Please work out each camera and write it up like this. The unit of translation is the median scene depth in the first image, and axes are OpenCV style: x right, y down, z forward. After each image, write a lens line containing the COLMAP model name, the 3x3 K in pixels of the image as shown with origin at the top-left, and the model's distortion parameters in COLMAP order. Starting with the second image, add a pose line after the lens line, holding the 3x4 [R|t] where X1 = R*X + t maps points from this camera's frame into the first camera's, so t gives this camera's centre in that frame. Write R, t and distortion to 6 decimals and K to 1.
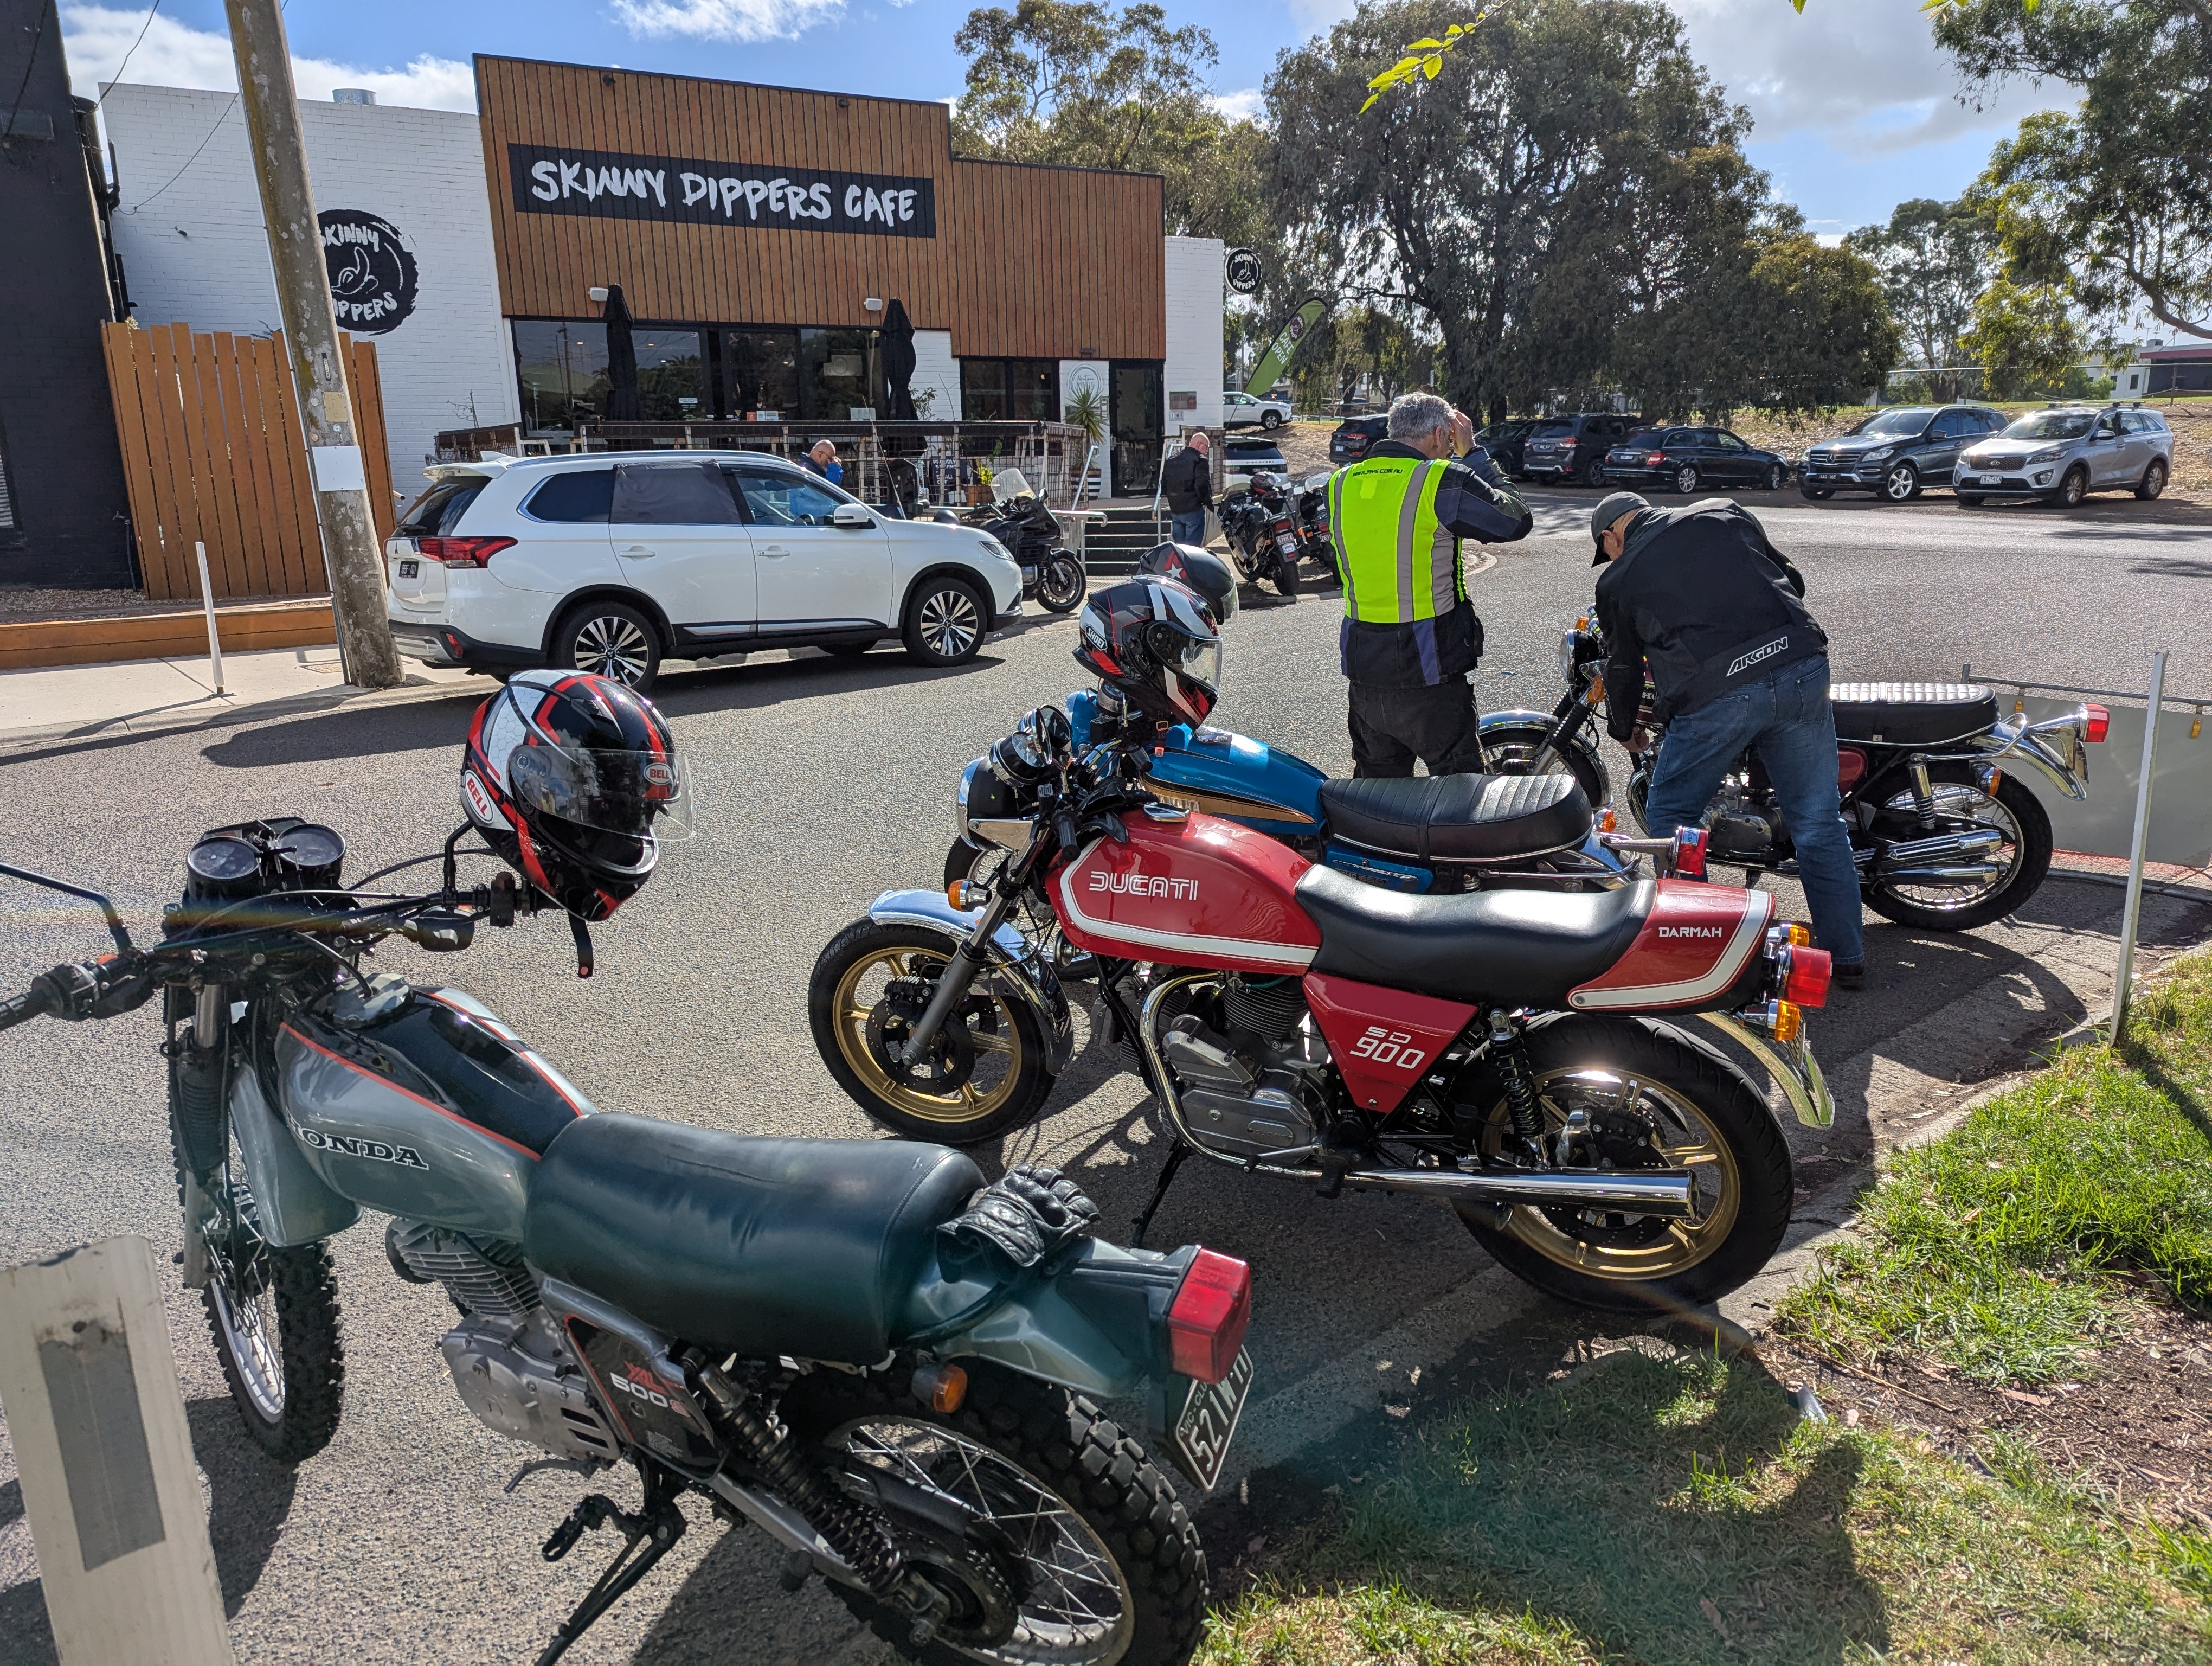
lens RADIAL K [[1567.2, 0, 1090.3], [0, 1567.2, 843.7], [0, 0, 1]] dist [0.059563, -0.063642]
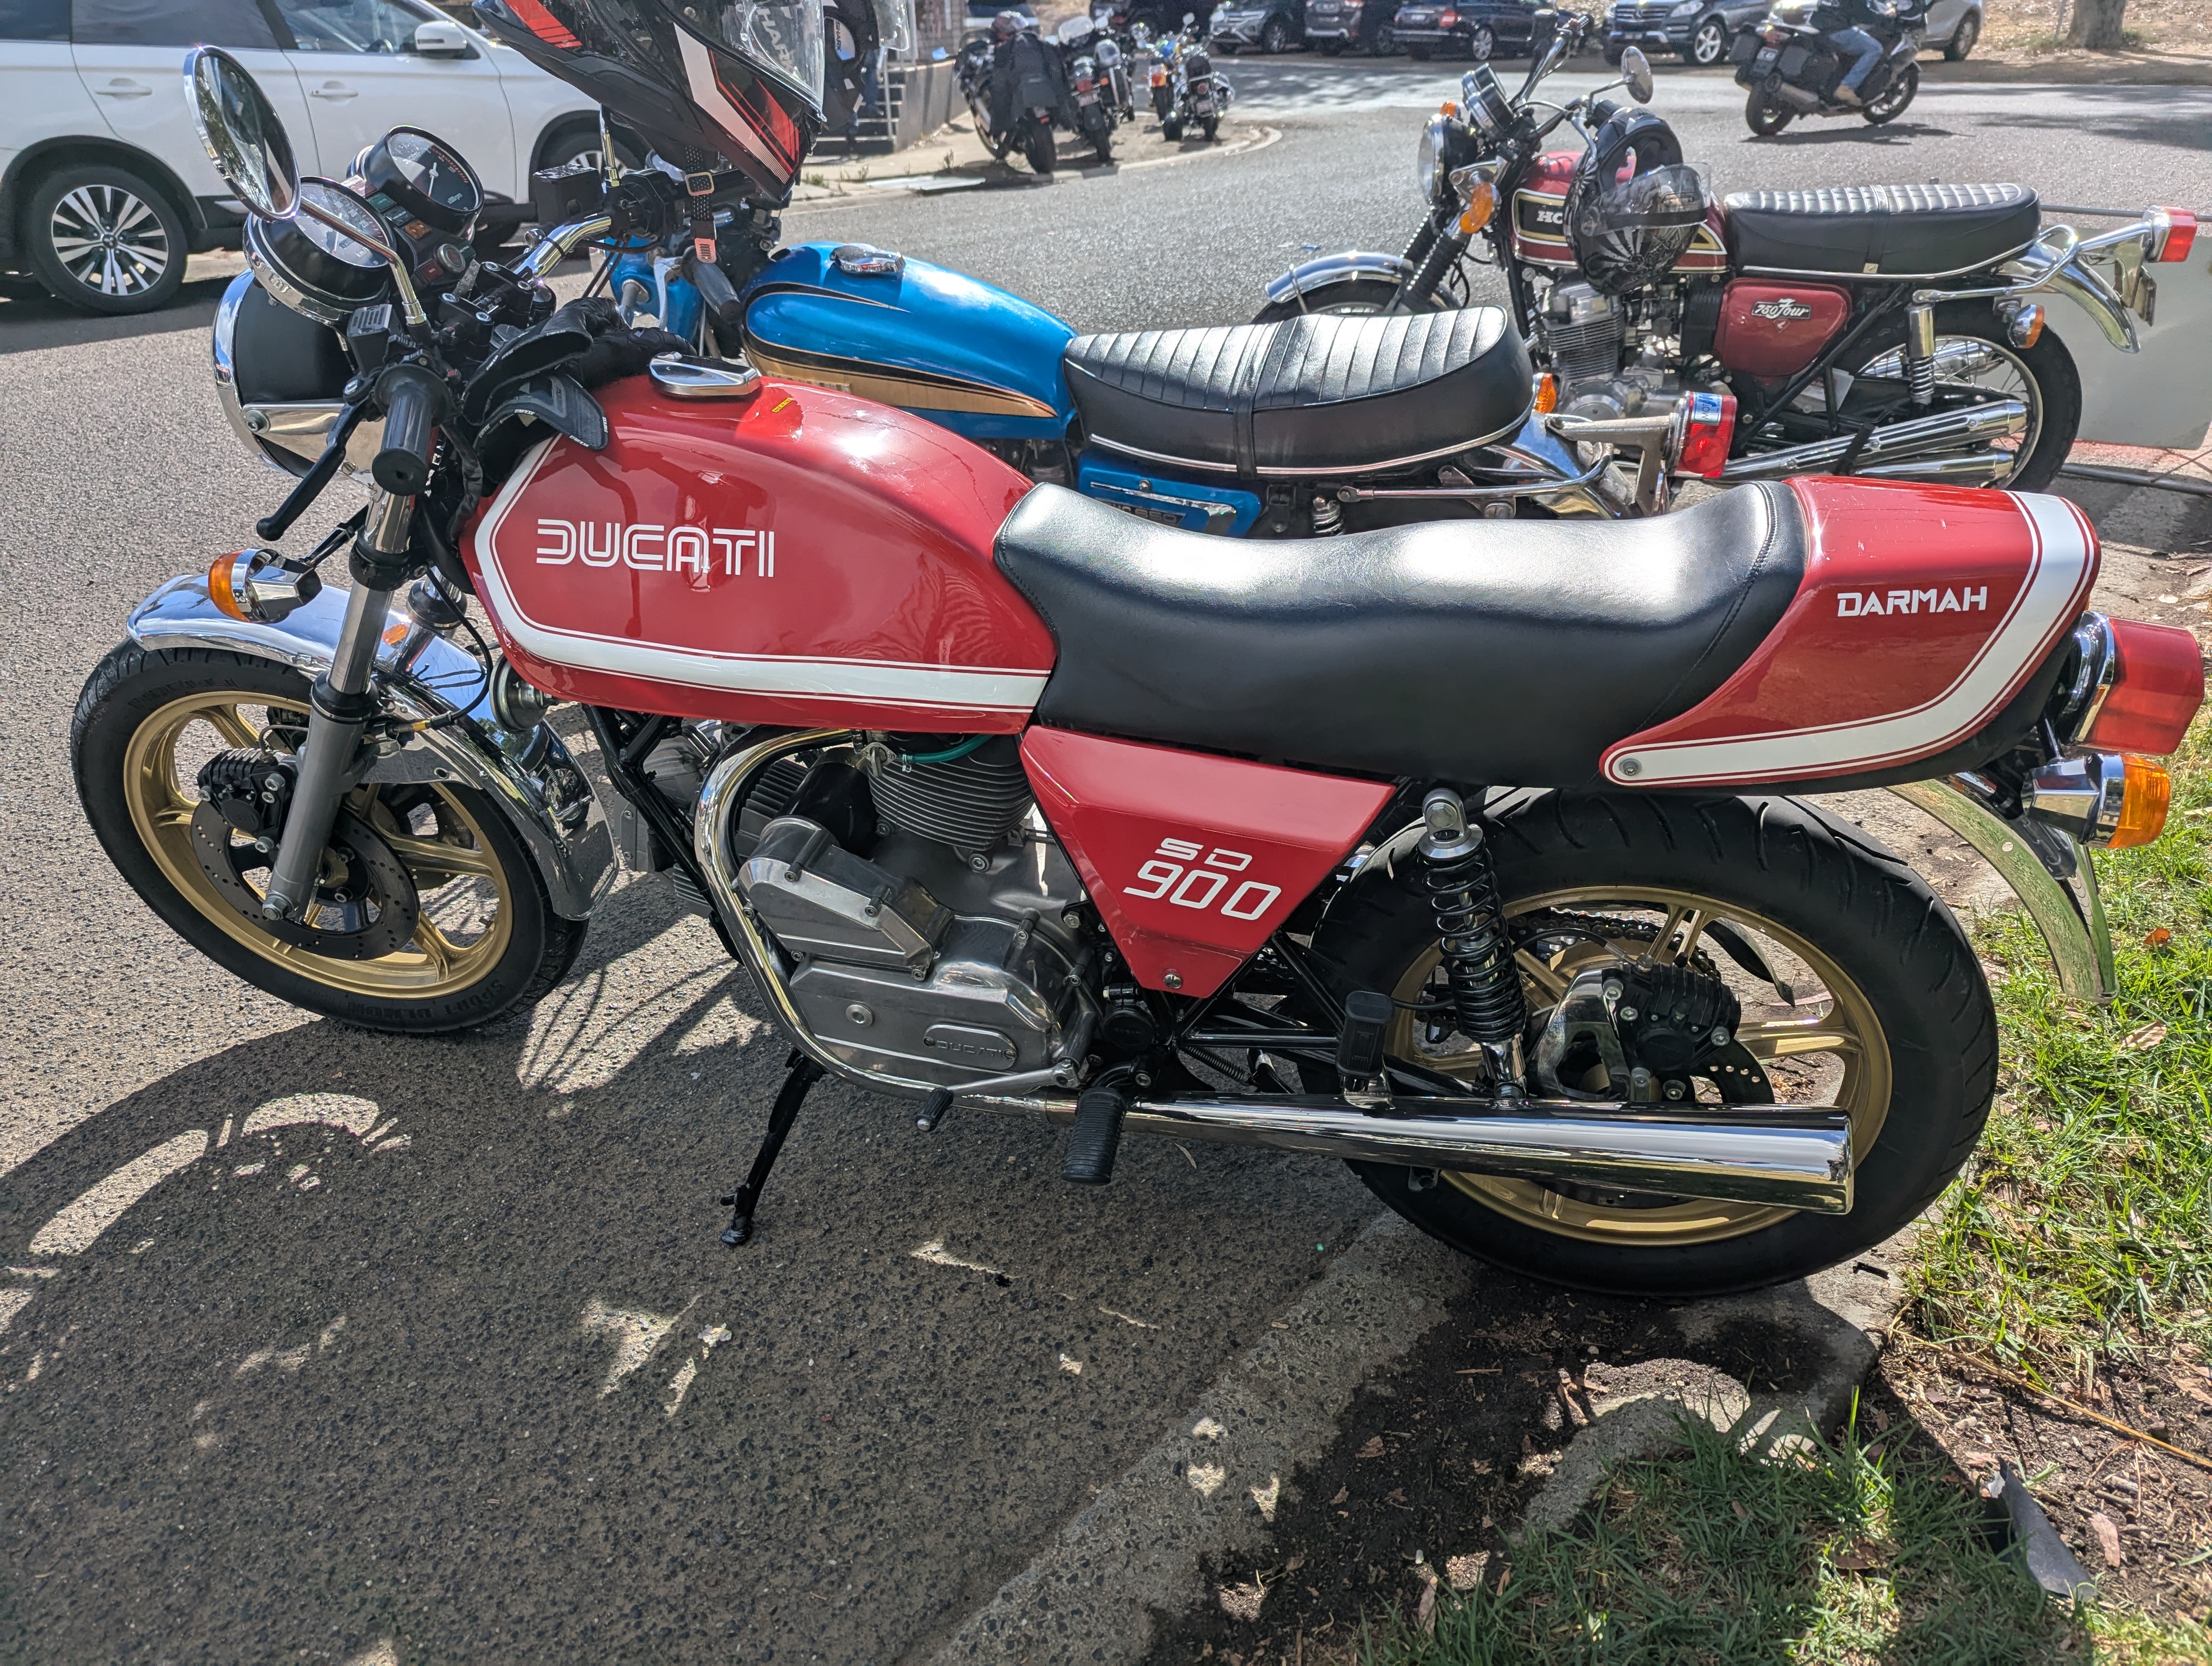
lens RADIAL K [[1560.2, 0, 1048.4], [0, 1560.2, 871.3], [0, 0, 1]] dist [0.065942, -0.061694]
pose [[0.992507, -0.067299, 0.101979, 0.088093], [0.041263, 0.970219, 0.238687, 0.013249], [-0.115006, -0.232691, 0.965727, 0.508864]]
